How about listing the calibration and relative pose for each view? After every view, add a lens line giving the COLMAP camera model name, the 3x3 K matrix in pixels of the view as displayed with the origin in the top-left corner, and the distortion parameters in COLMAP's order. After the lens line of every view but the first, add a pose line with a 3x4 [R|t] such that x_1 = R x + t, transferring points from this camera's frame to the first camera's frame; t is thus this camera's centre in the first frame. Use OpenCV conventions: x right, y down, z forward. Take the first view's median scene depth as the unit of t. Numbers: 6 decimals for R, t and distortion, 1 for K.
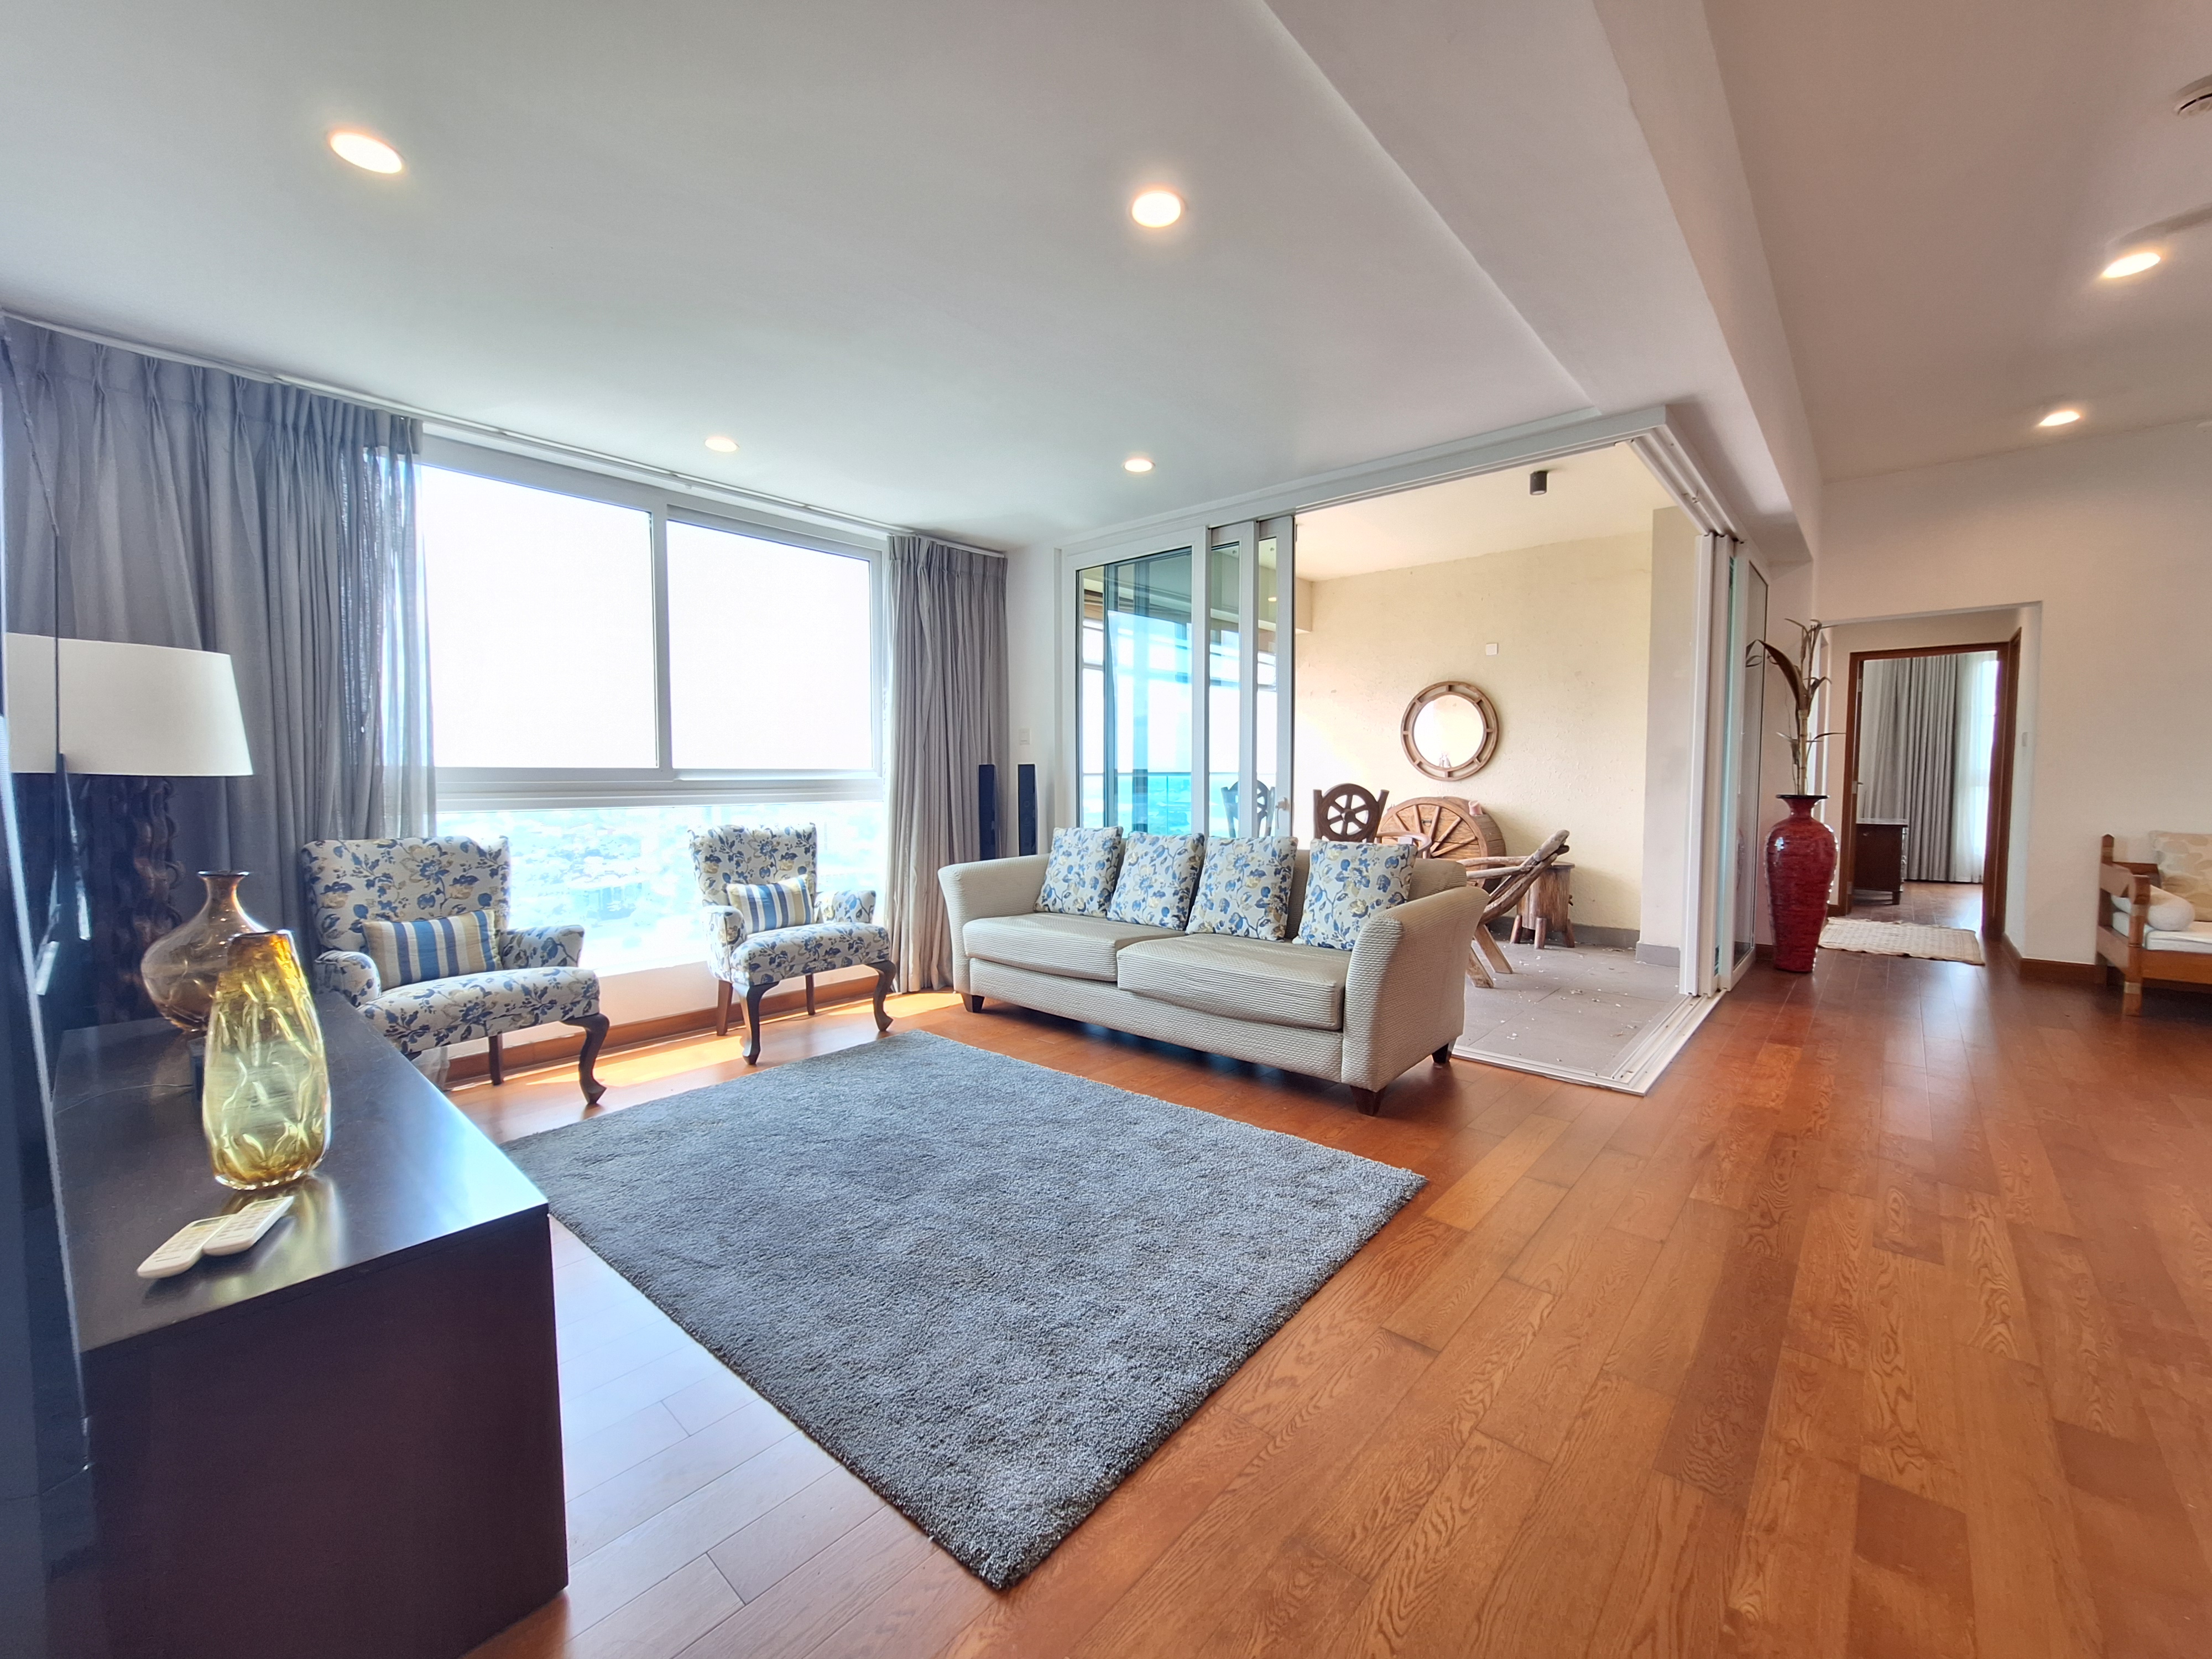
lens RADIAL K [[879.0, 0, 1106.0], [0, 879.0, 829.5], [0, 0, 1]] dist [-0.000225, -0.000009]
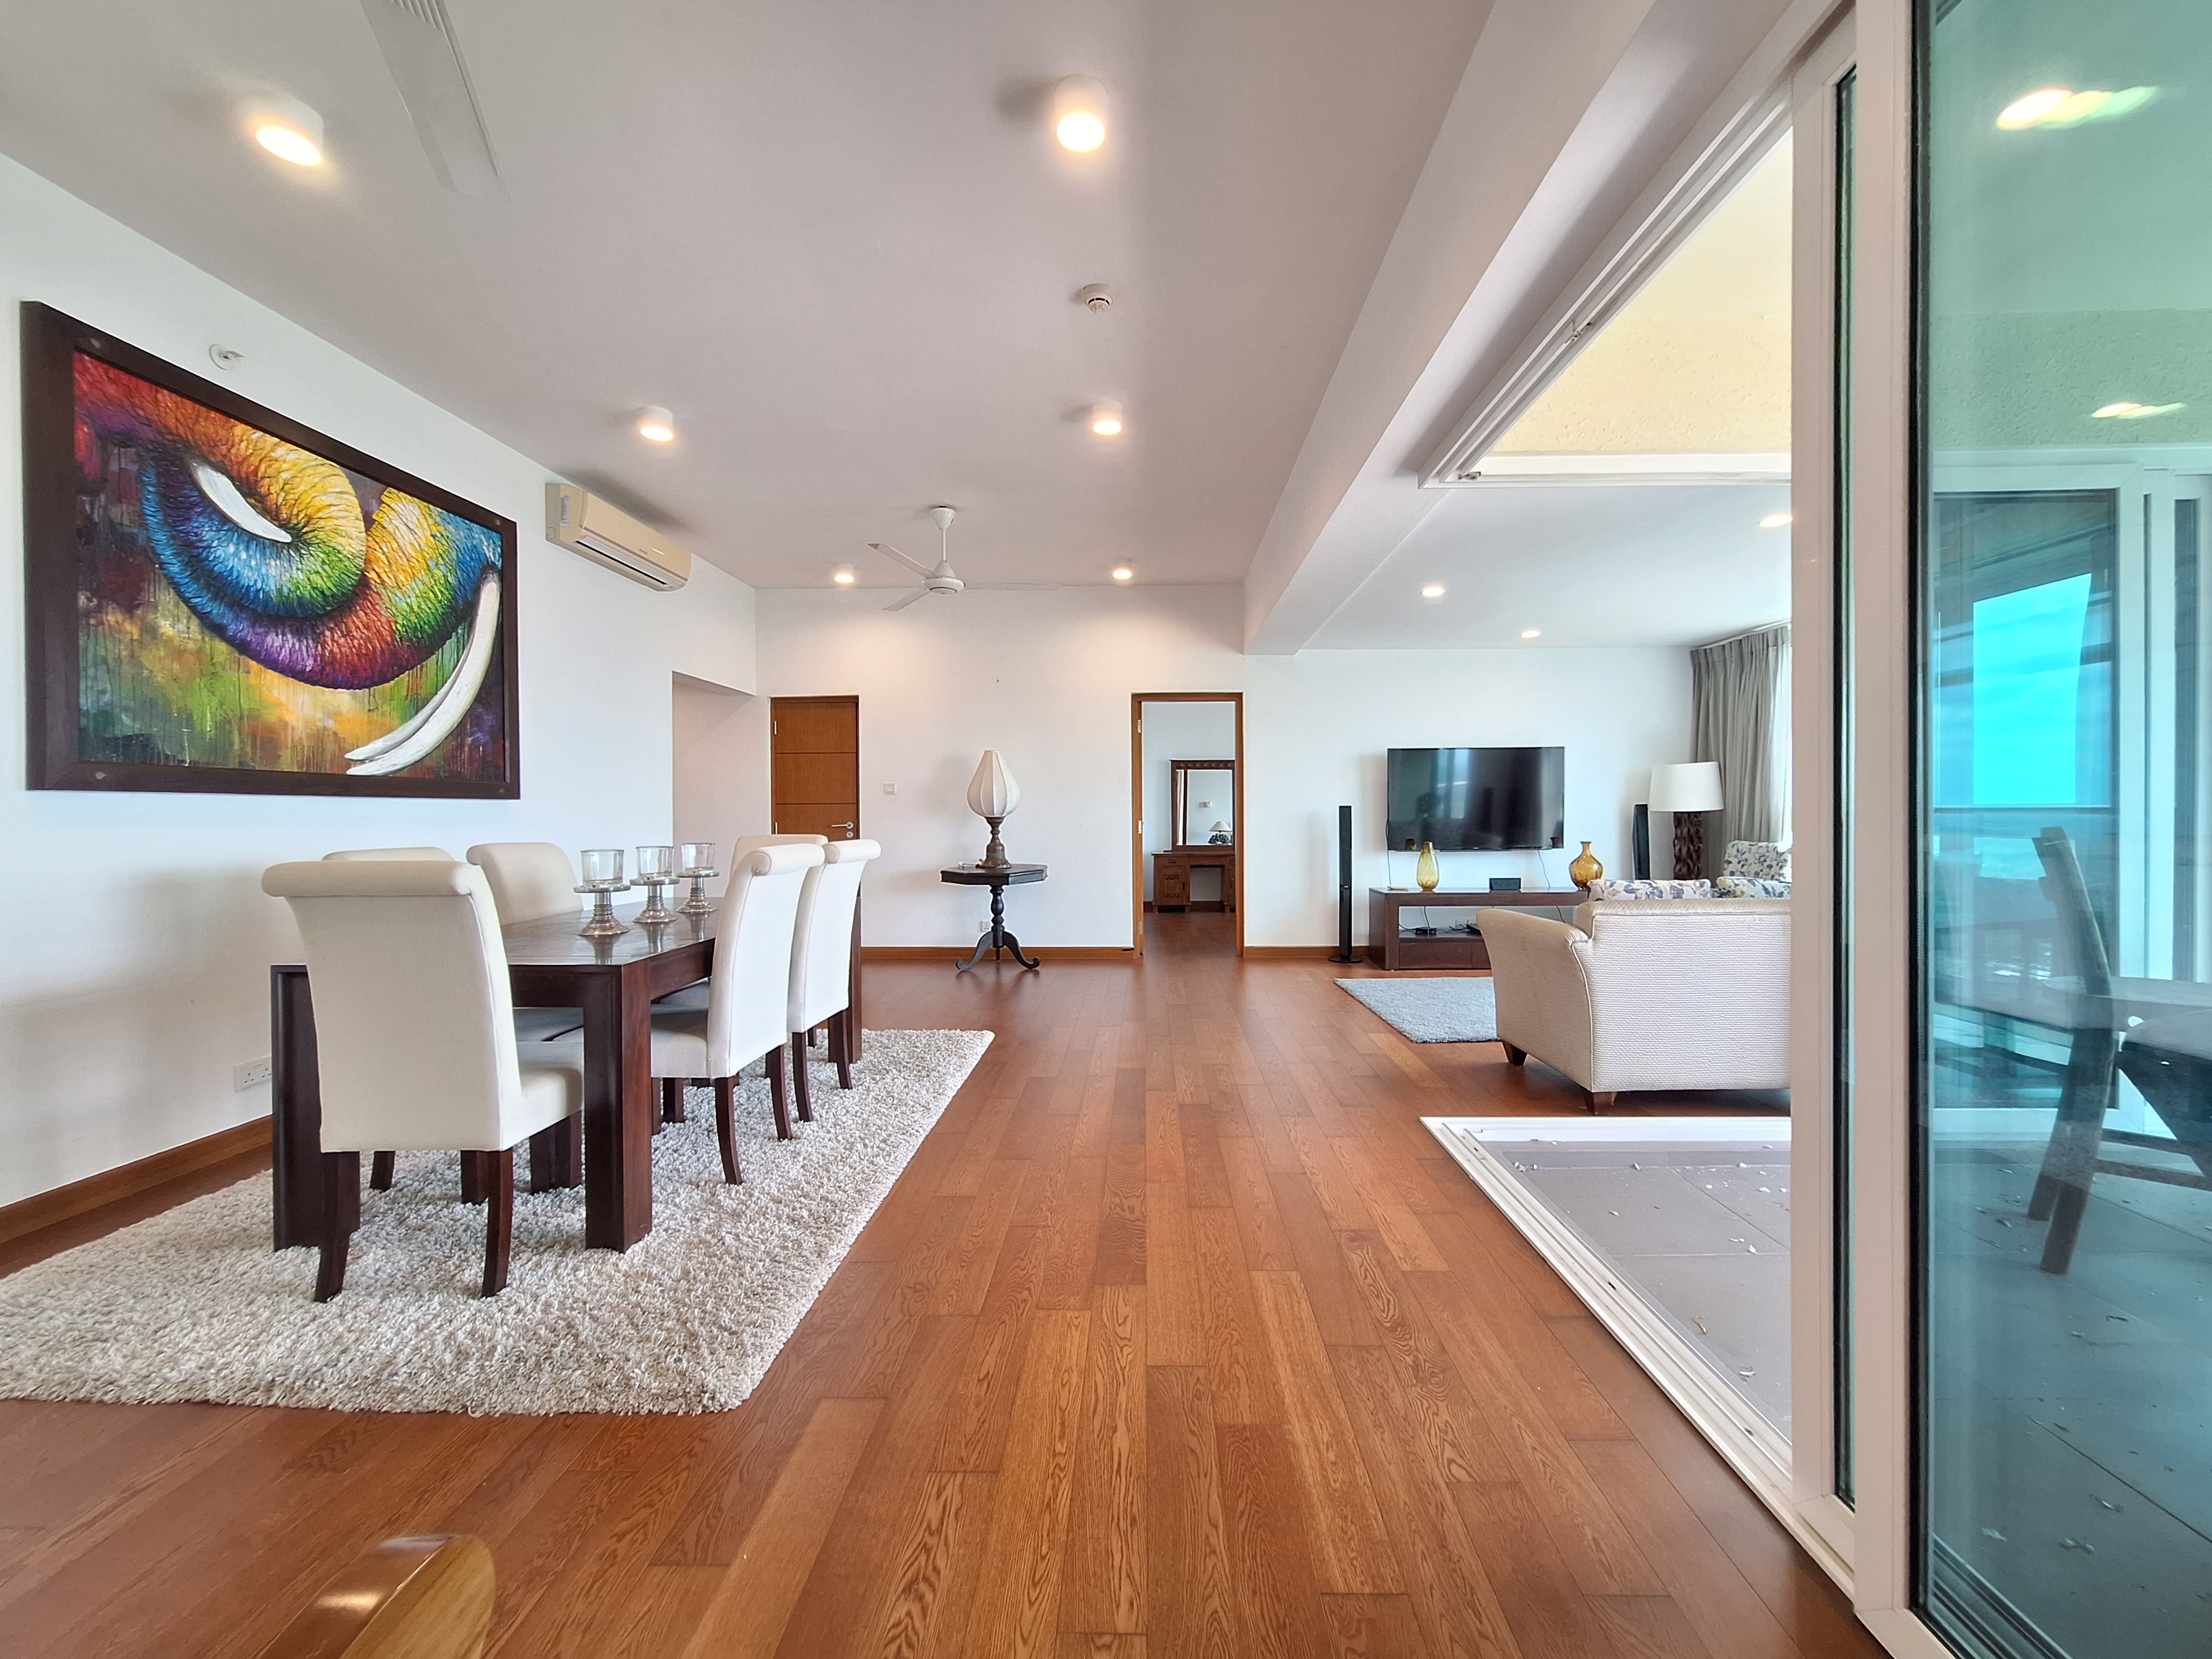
lens RADIAL K [[879.0, 0, 1106.0], [0, 879.0, 829.5], [0, 0, 1]] dist [-0.000225, -0.000009]
pose [[-0.747060, 0.025389, -0.664271, 1.302999], [-0.027703, 0.997213, 0.069270, -0.092620], [0.664179, 0.070151, -0.744275, 1.187607]]
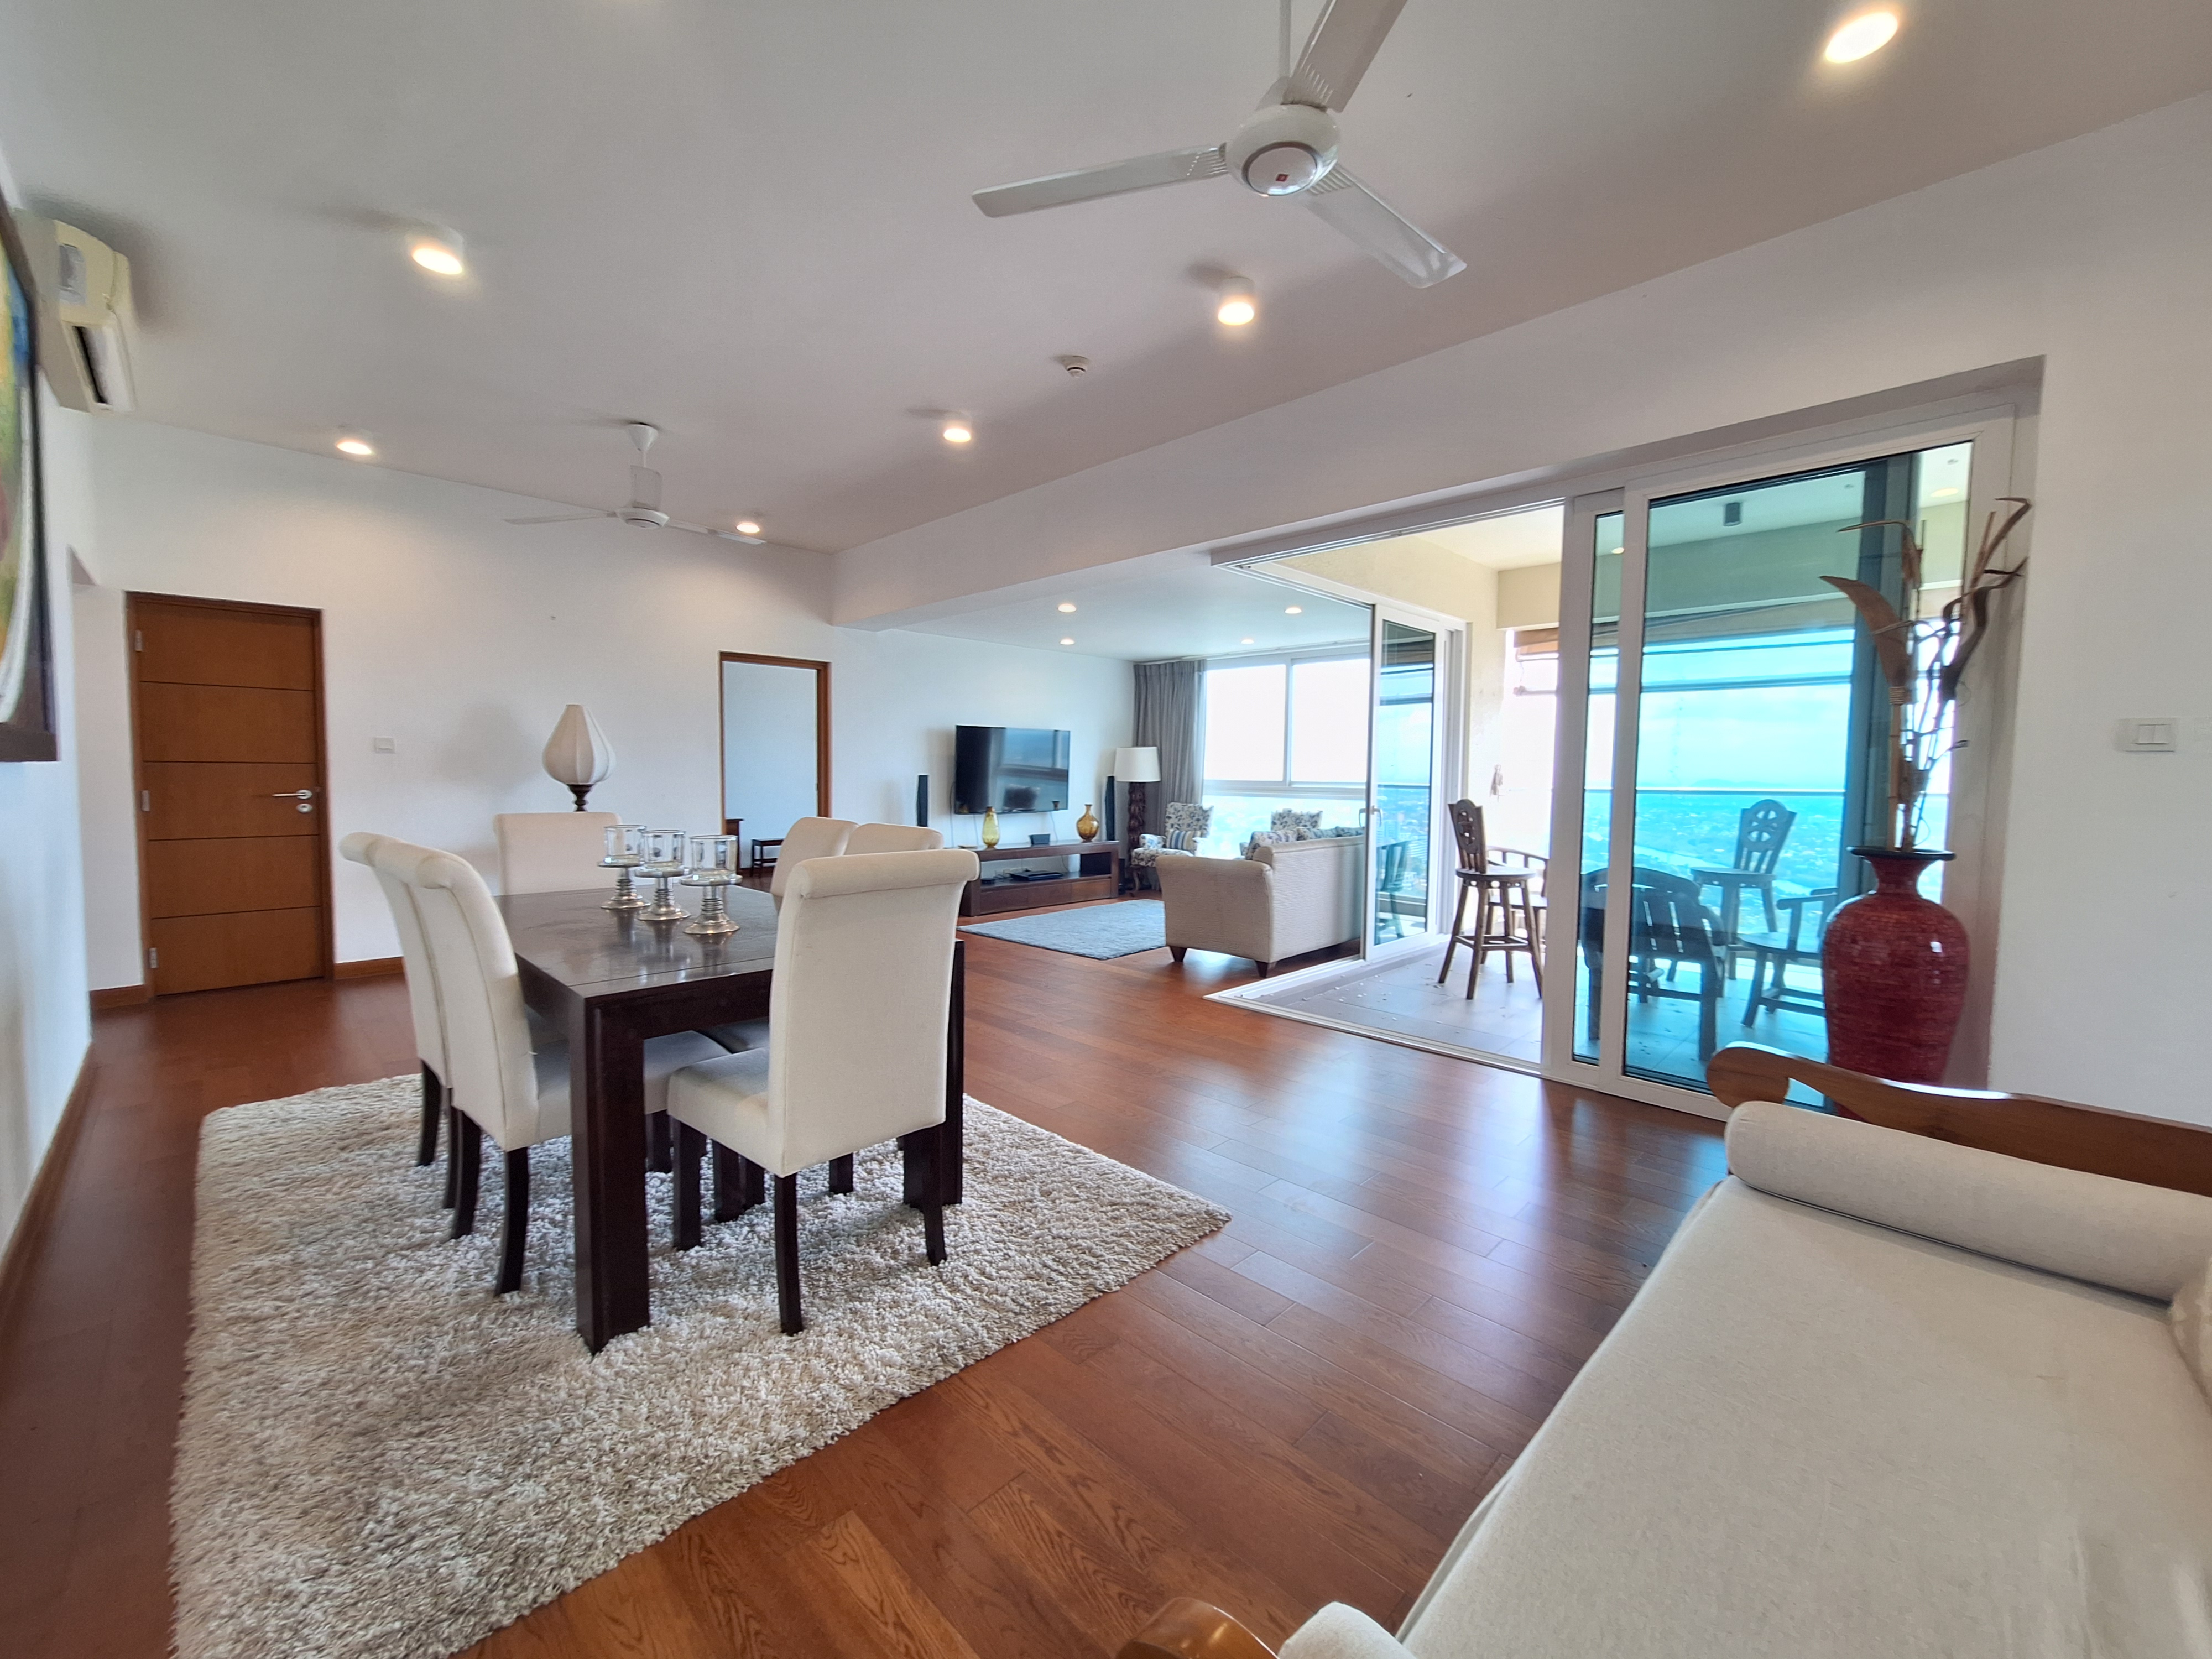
lens RADIAL K [[903.2, 0, 1106.0], [0, 903.2, 829.5], [0, 0, 1]] dist [0.000329, -0.000004]
pose [[-0.044570, 0.067649, -0.996713, 1.773742], [-0.065659, 0.995349, 0.070493, -0.078370], [0.996846, 0.068585, -0.039921, 0.672531]]
